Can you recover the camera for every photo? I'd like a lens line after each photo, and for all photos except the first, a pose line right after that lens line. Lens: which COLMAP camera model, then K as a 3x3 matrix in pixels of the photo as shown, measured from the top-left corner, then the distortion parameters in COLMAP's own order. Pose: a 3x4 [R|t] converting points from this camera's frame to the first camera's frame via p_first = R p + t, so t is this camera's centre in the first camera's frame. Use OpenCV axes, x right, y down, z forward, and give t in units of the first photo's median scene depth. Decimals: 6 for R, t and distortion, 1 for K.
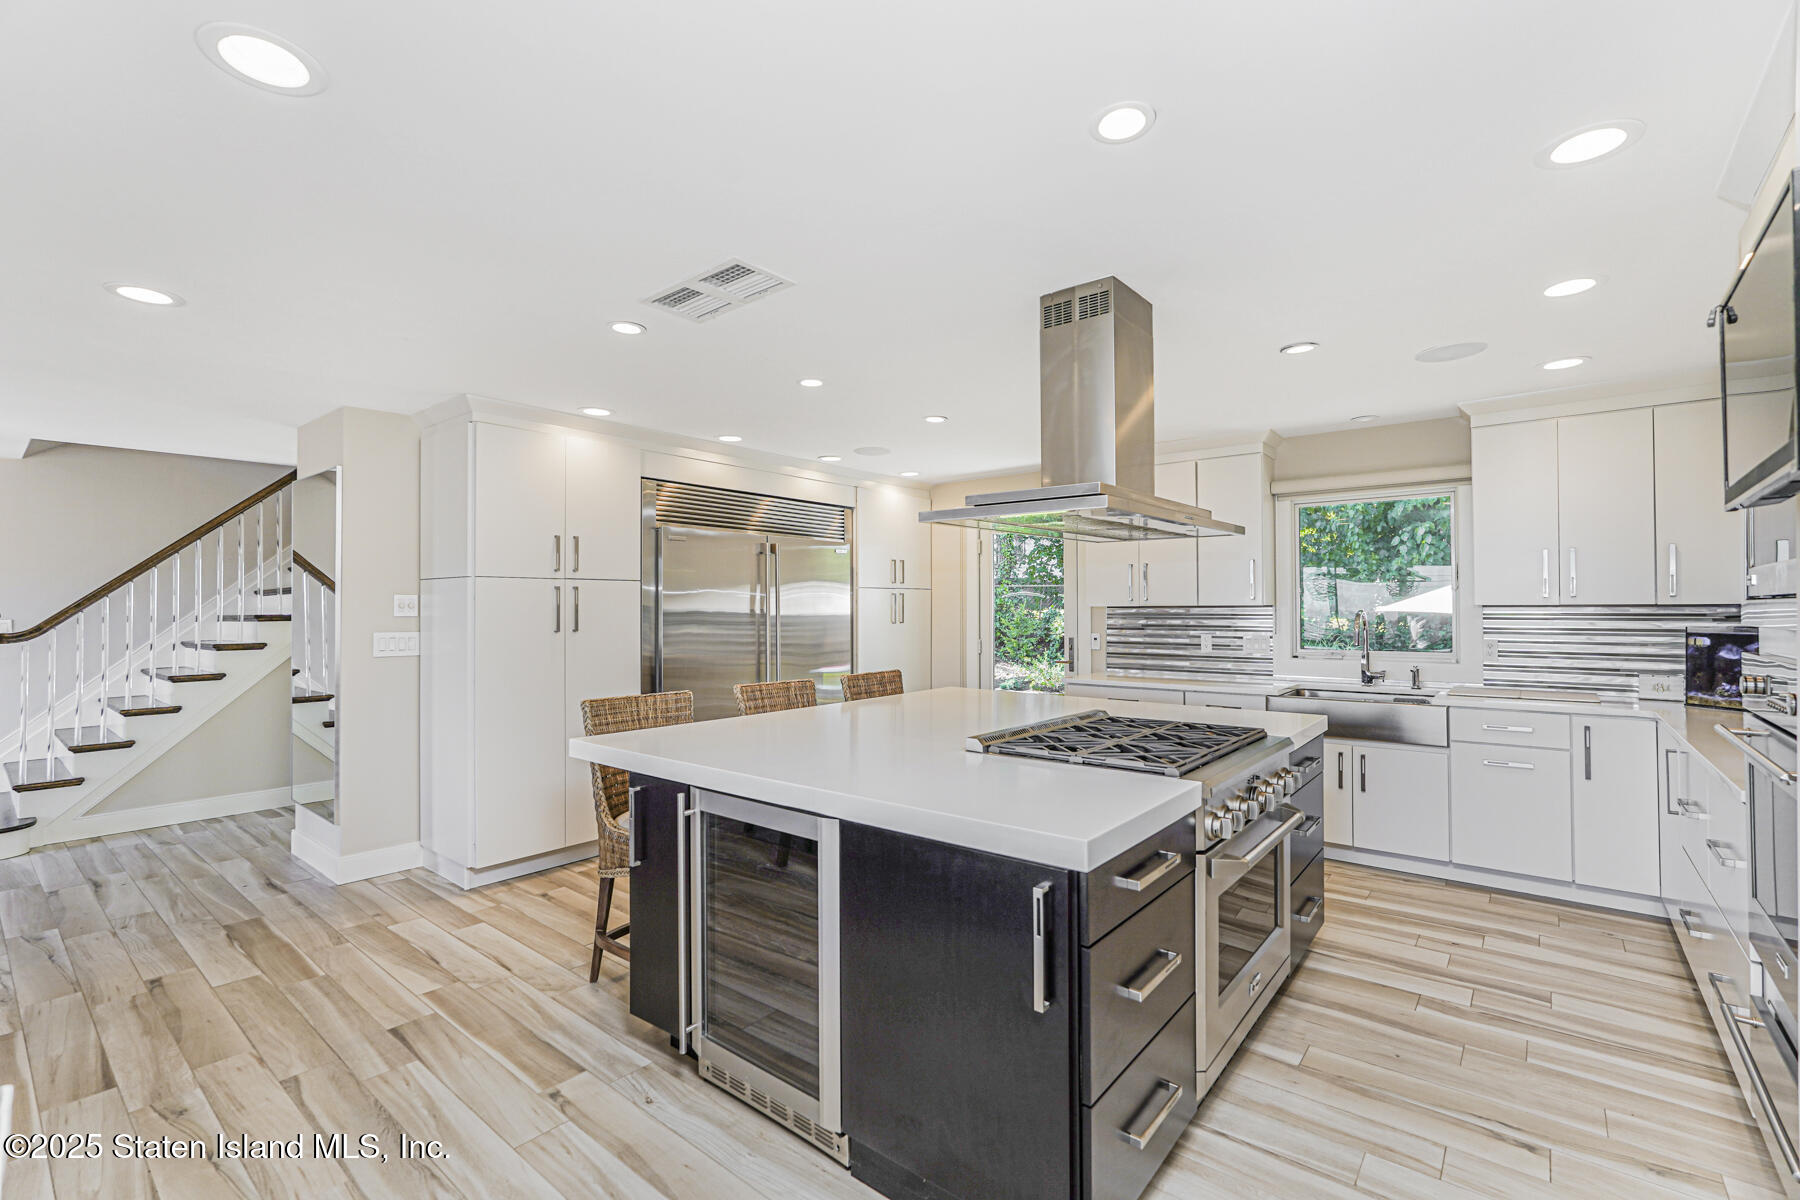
lens RADIAL K [[788.3, 0, 900.0], [0, 788.3, 600.0], [0, 0, 1]] dist [-0.018225, 0.009500]
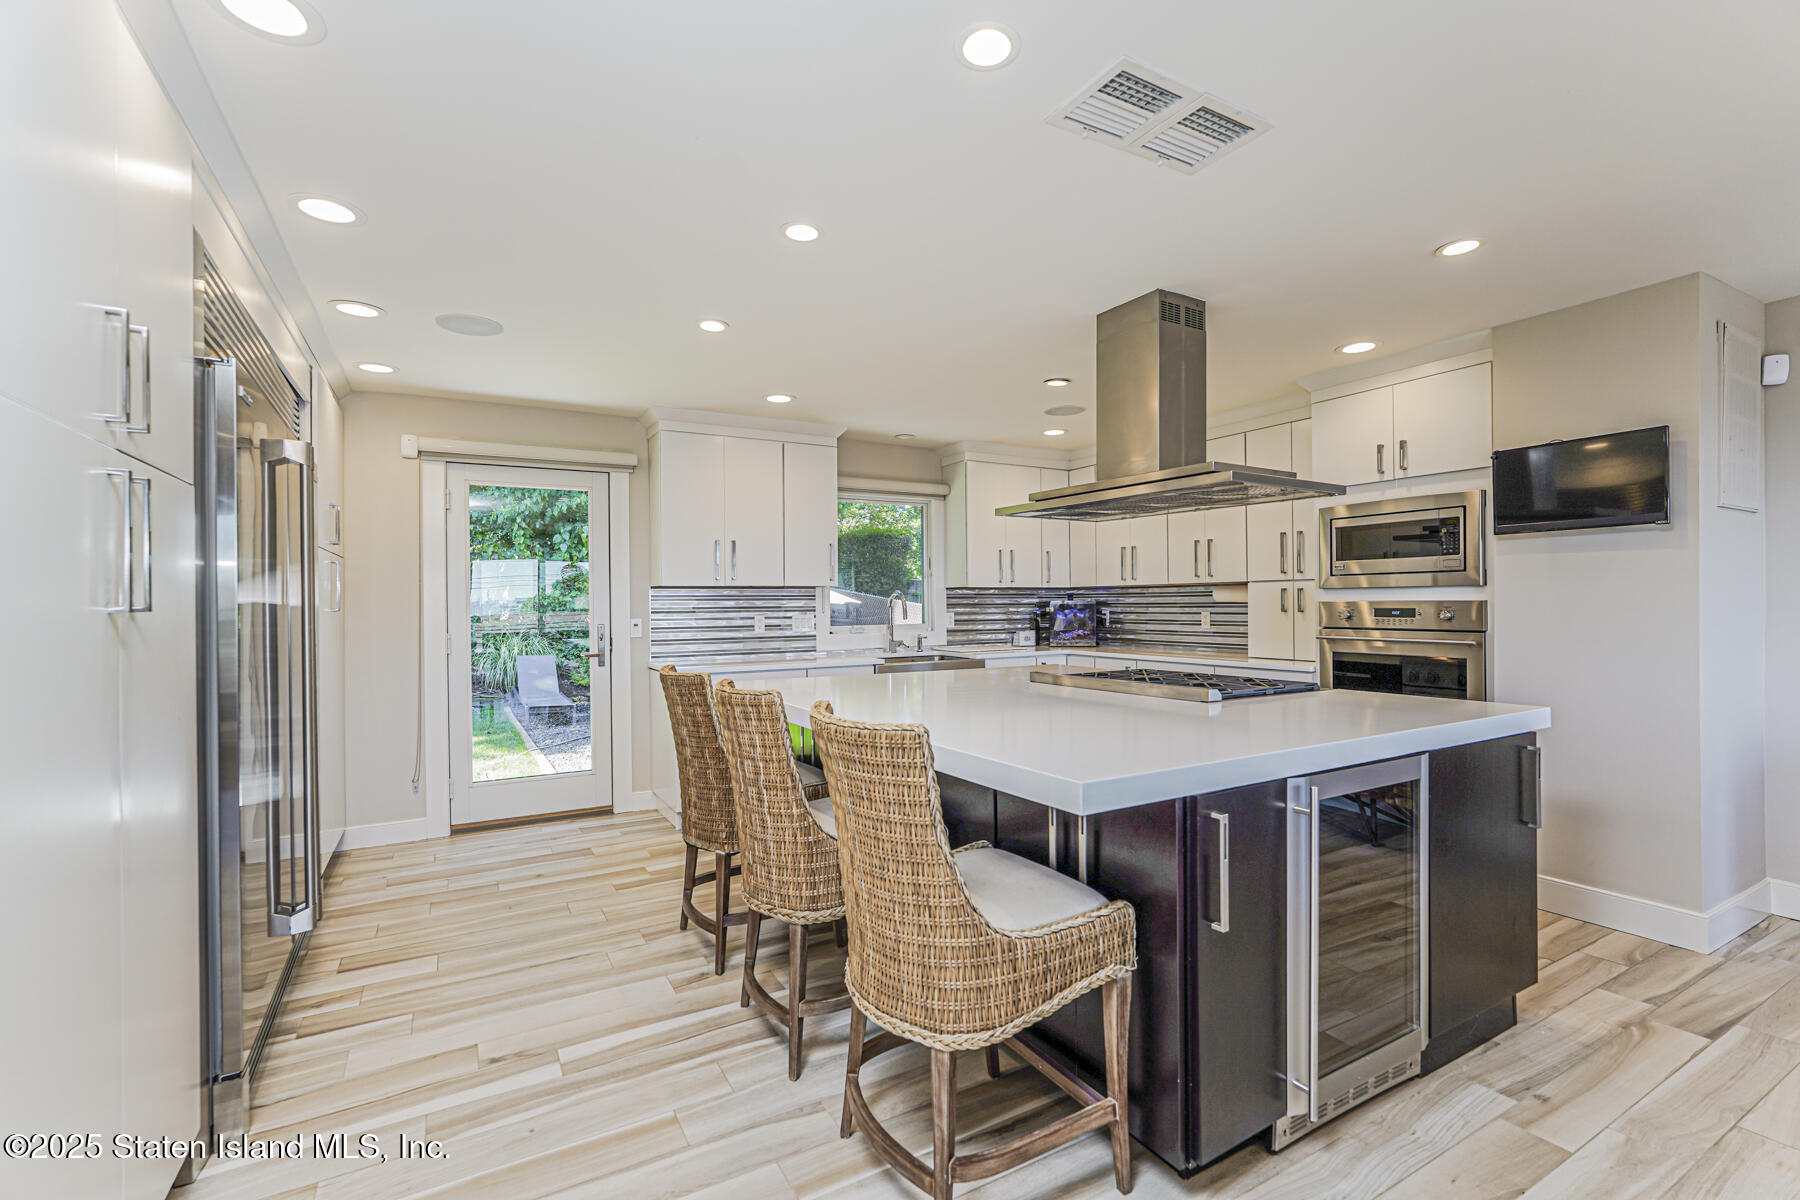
lens RADIAL K [[788.3, 0, 900.0], [0, 788.3, 600.0], [0, 0, 1]] dist [-0.018225, 0.009500]
pose [[0.356296, 0.004779, 0.934361, -0.500915], [-0.001843, 0.999989, -0.004412, 0.028575], [-0.934371, -0.000150, 0.356300, 0.484076]]
